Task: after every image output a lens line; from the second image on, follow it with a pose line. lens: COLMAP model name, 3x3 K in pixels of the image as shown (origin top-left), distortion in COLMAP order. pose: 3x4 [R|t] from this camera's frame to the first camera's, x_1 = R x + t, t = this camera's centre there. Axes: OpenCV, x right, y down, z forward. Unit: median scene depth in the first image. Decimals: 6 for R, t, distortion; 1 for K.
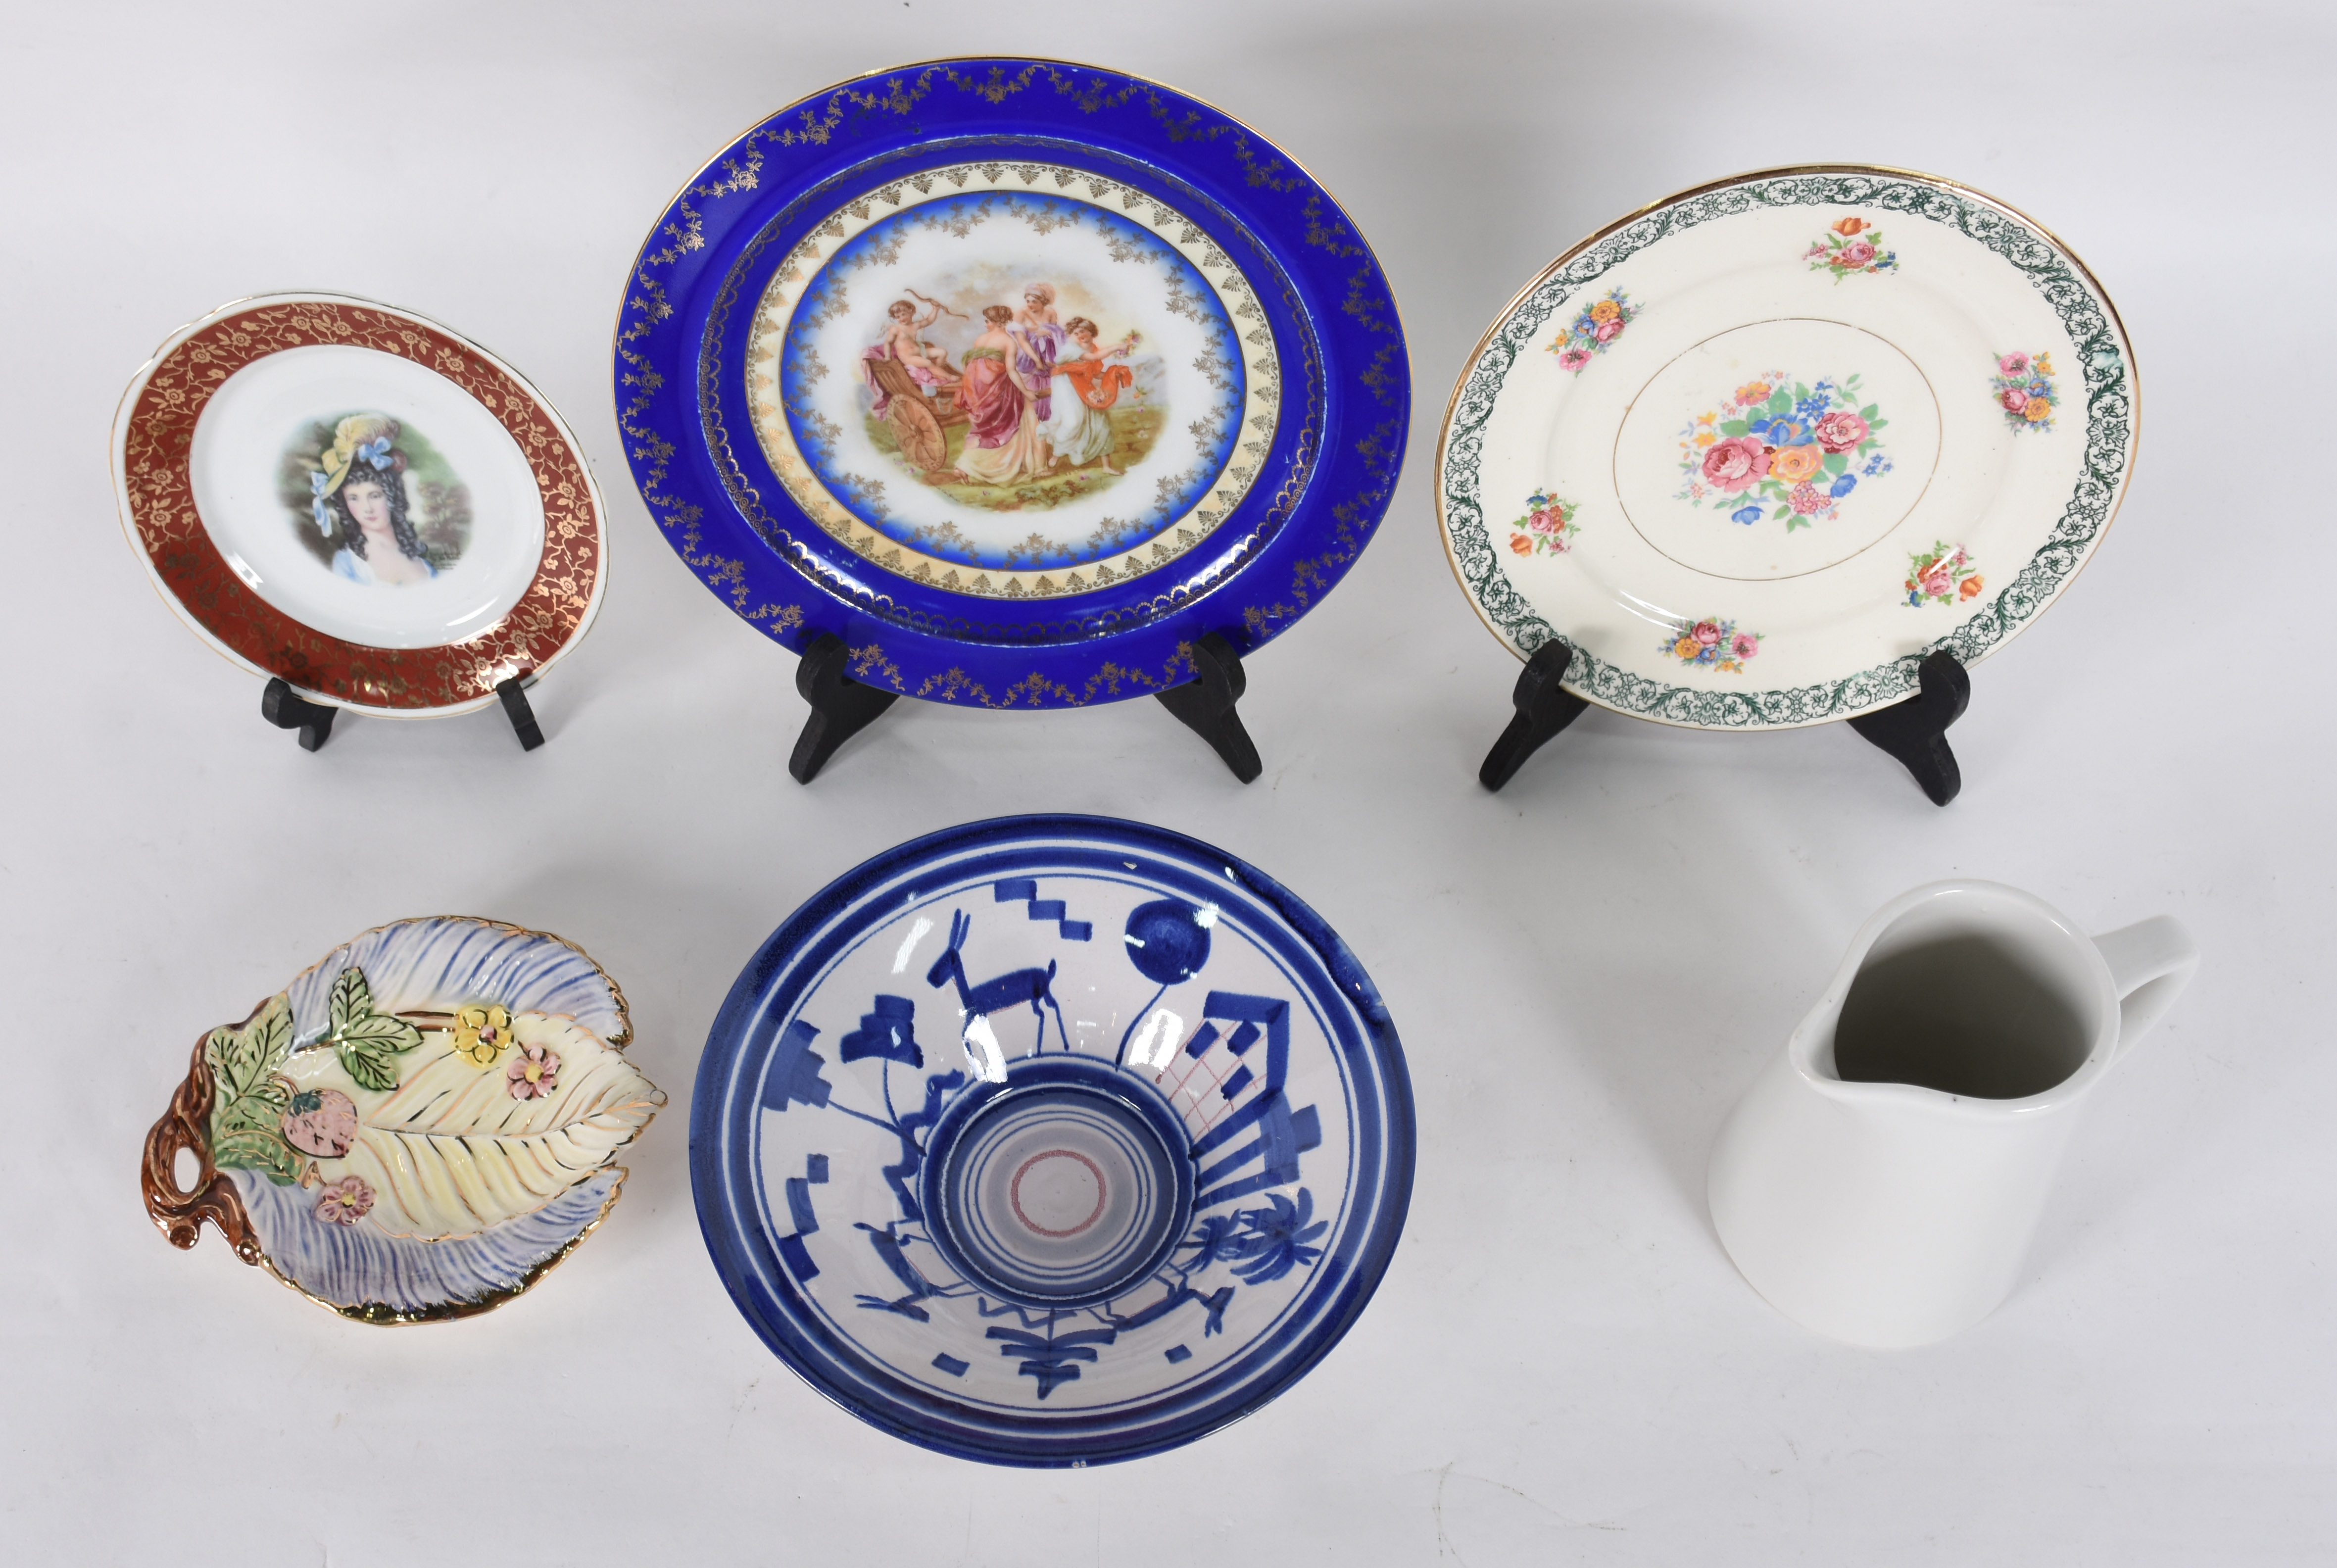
lens RADIAL K [[2179.9, 0, 1123.1], [0, 2179.9, 803.0], [0, 0, 1]] dist [-0.023328, 0.000000]
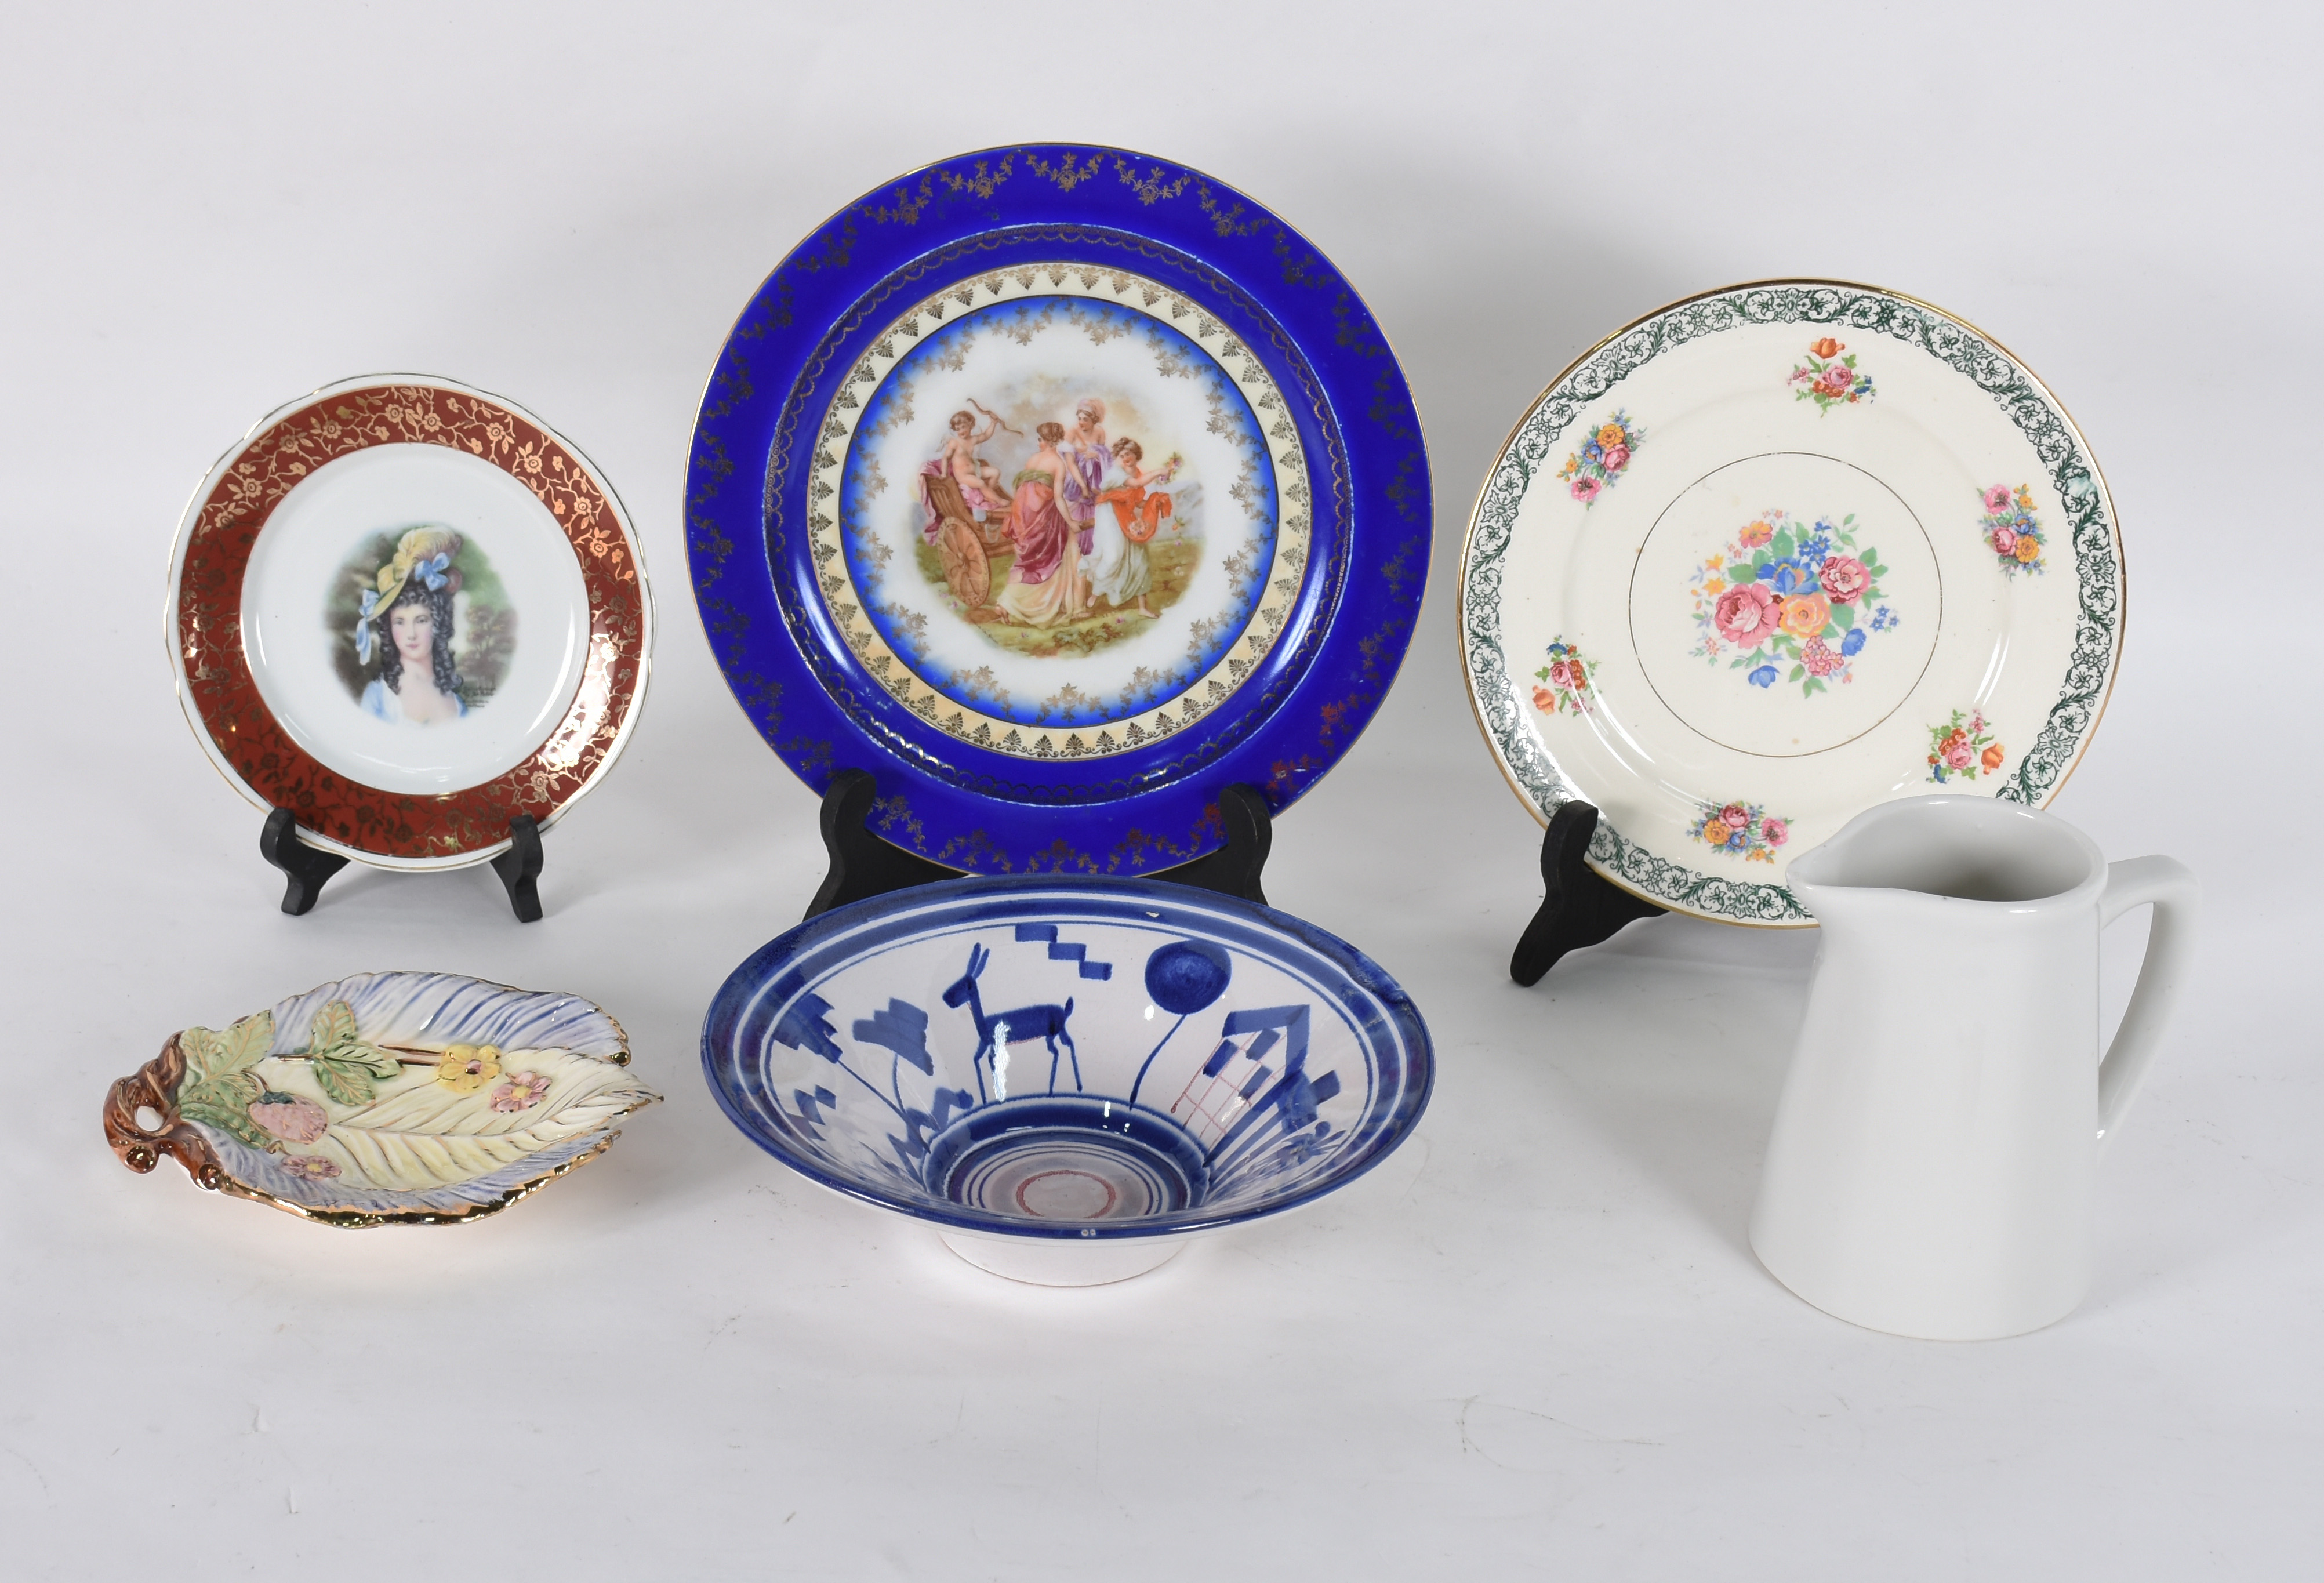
lens RADIAL K [[2838.3, 0, 1163.5], [0, 2838.3, 791.0], [0, 0, 1]] dist [0.082271, 0.000000]
pose [[0.998987, 0.044488, 0.006739, -0.003072], [-0.037328, 0.903040, -0.427932, 0.529065], [-0.025124, 0.427247, 0.903786, -0.196732]]
